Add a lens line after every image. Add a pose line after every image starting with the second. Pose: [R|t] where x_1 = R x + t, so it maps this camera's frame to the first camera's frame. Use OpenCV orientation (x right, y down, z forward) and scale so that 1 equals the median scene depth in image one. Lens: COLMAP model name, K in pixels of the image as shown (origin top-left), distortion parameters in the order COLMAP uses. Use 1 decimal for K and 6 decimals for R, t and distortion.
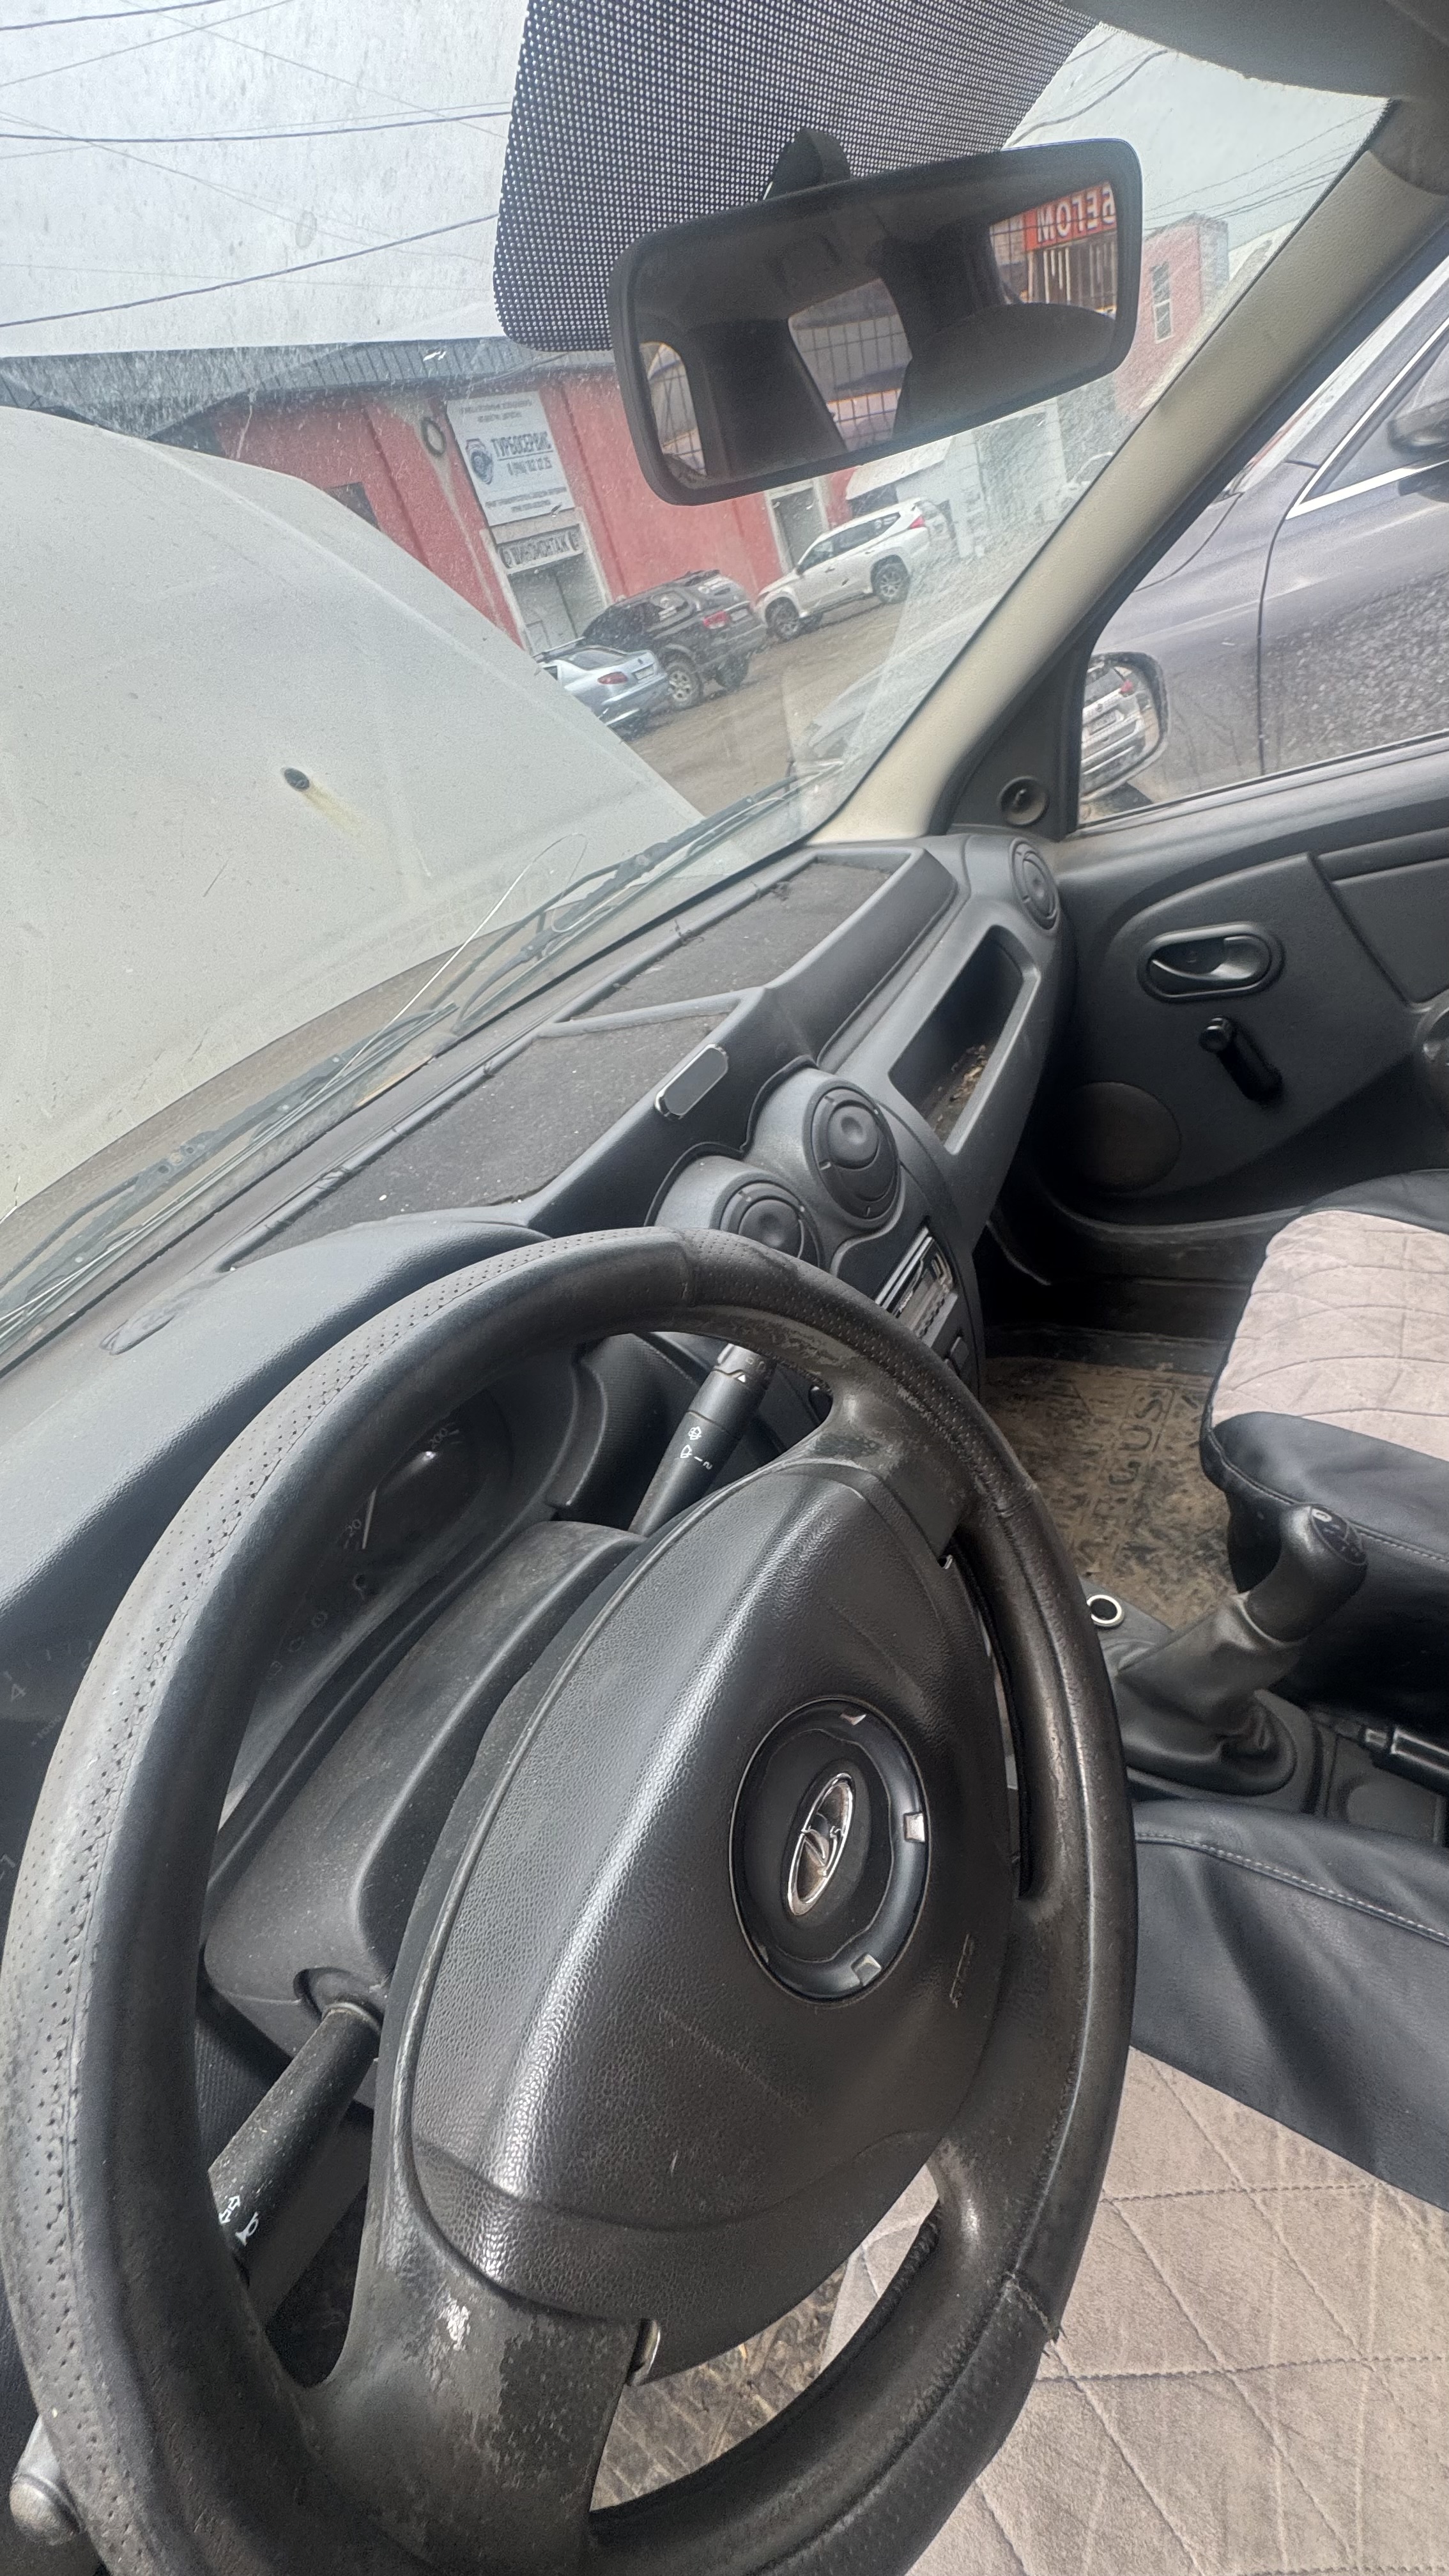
lens RADIAL K [[1016.8, 0, 733.9], [0, 1016.8, 1291.0], [0, 0, 1]] dist [-0.005423, 0.001372]
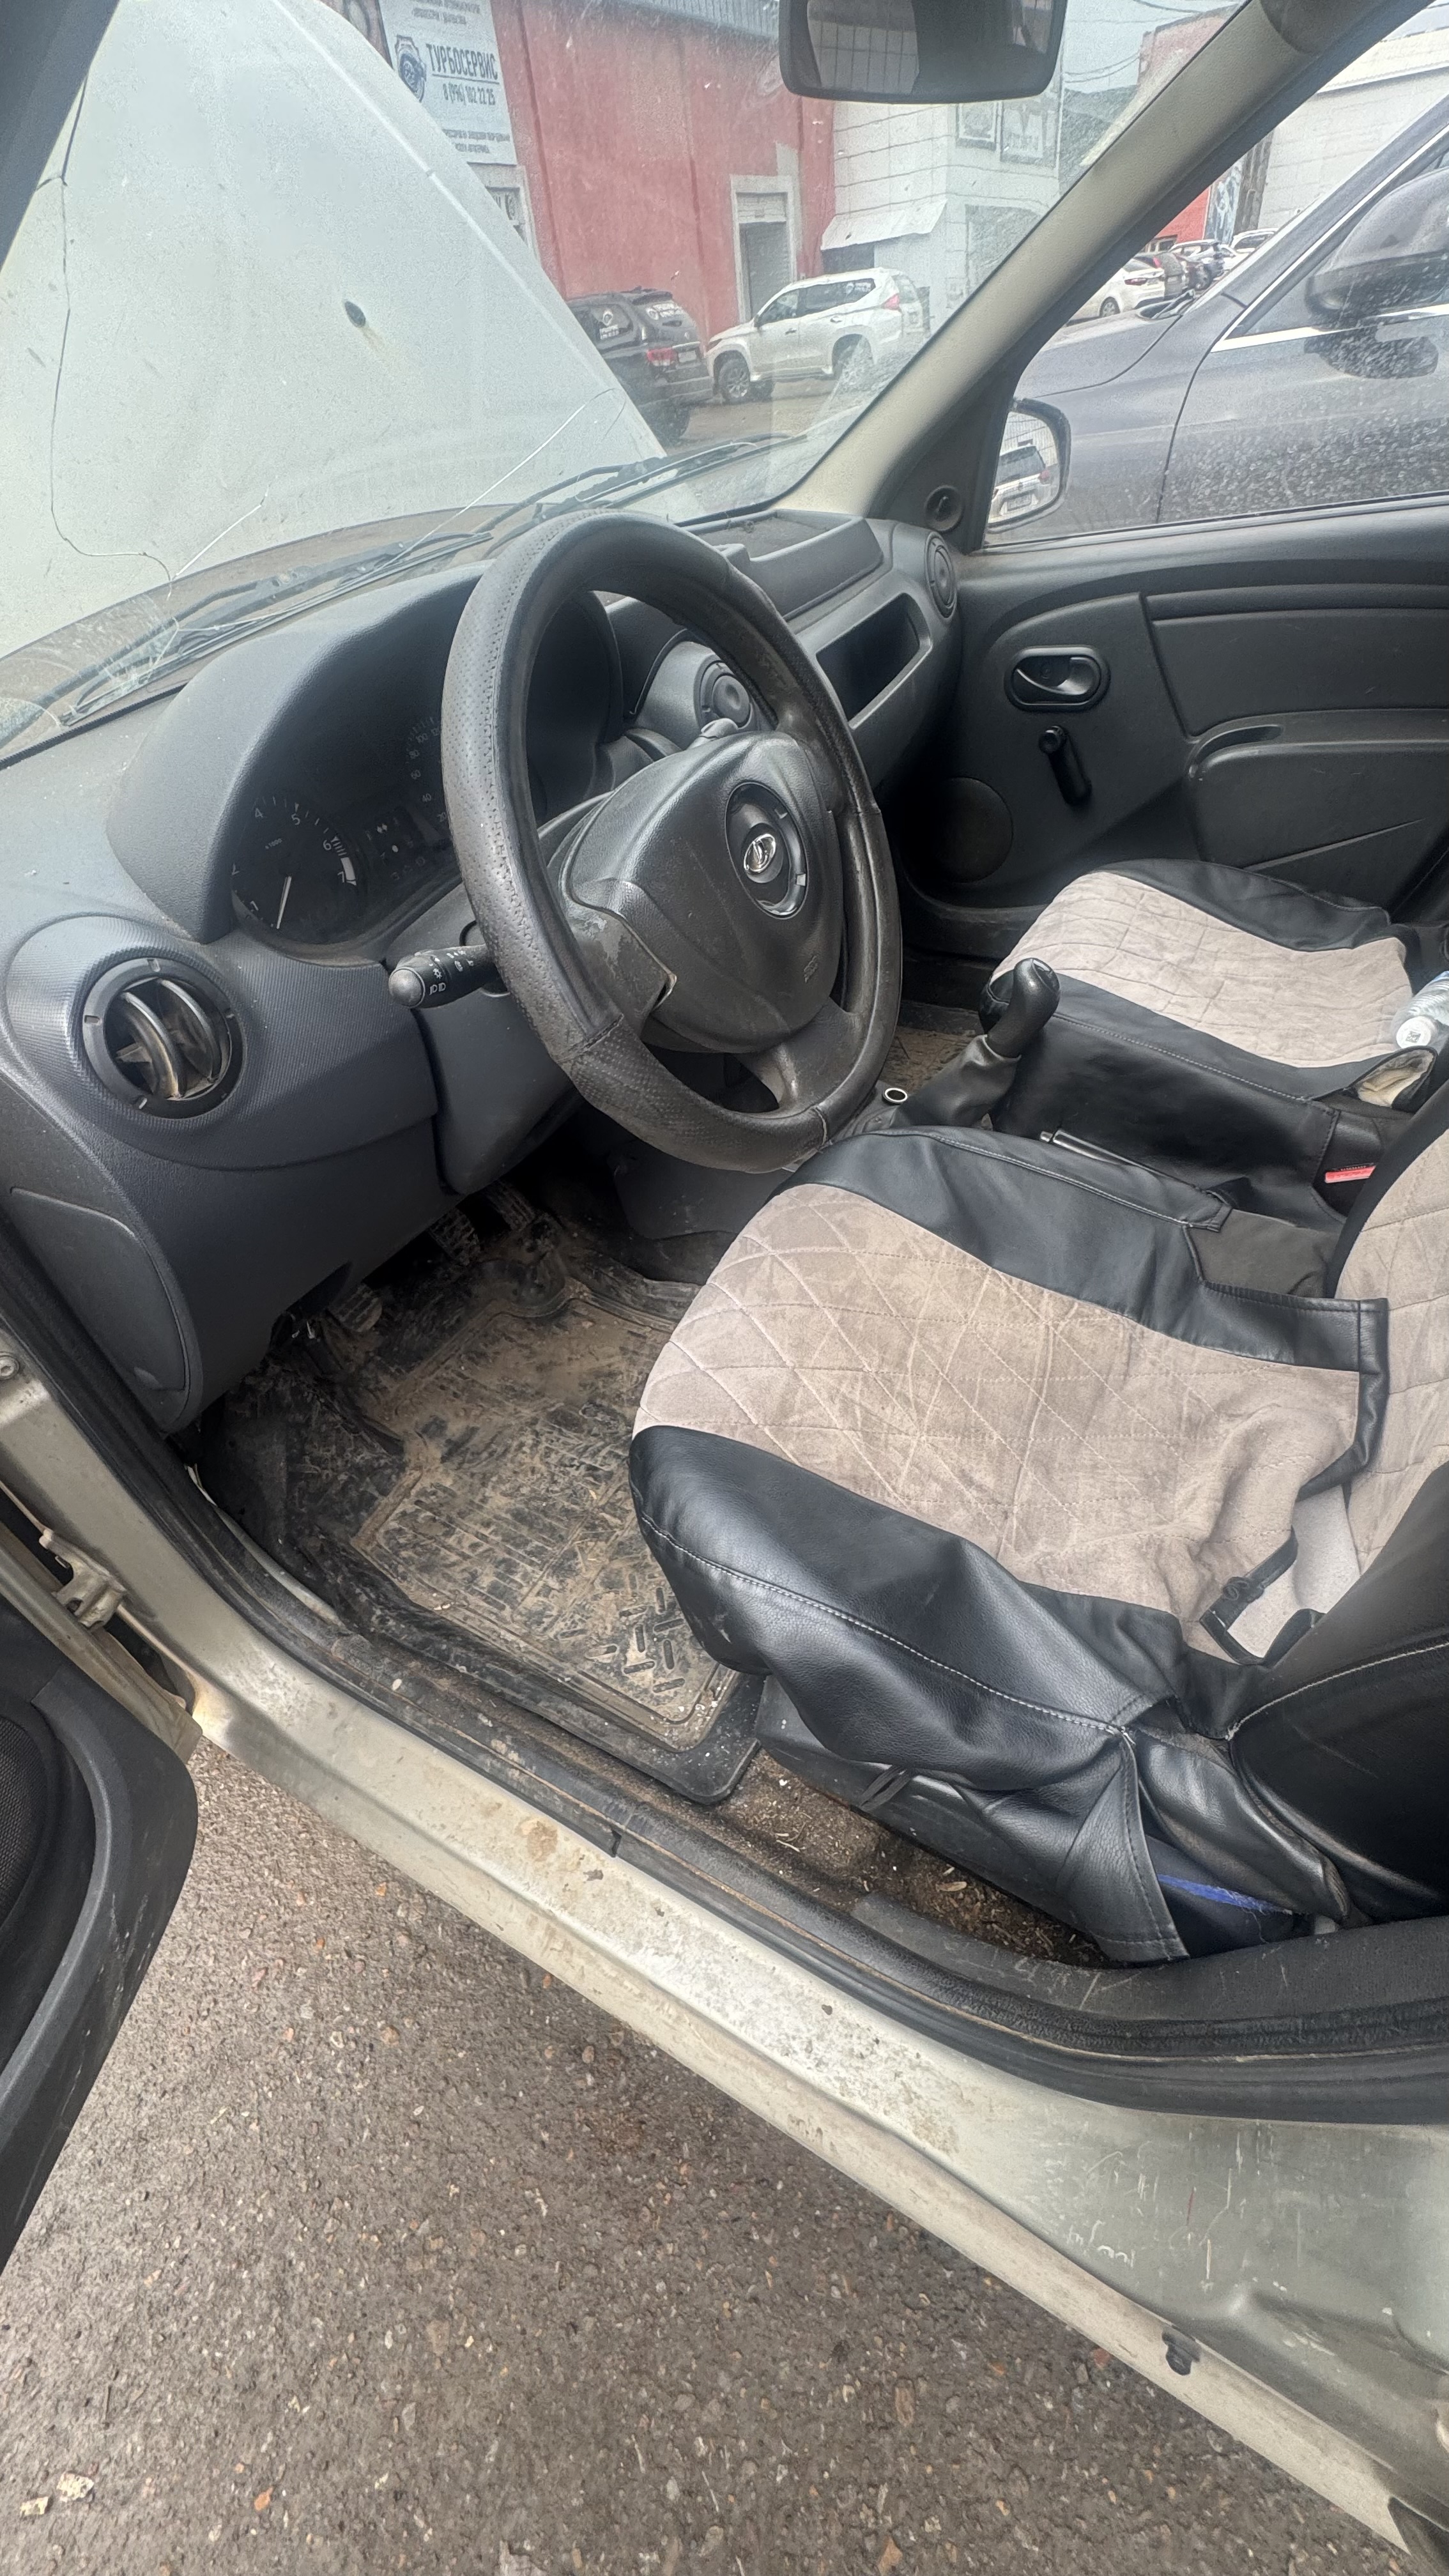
lens RADIAL K [[1016.8, 0, 725.8], [0, 1016.8, 1297.1], [0, 0, 1]] dist [-0.005423, 0.001372]
pose [[0.978429, 0.125161, 0.164354, -0.035962], [-0.148753, 0.978902, 0.140082, 0.199575], [-0.143354, -0.161509, 0.976404, -0.199585]]
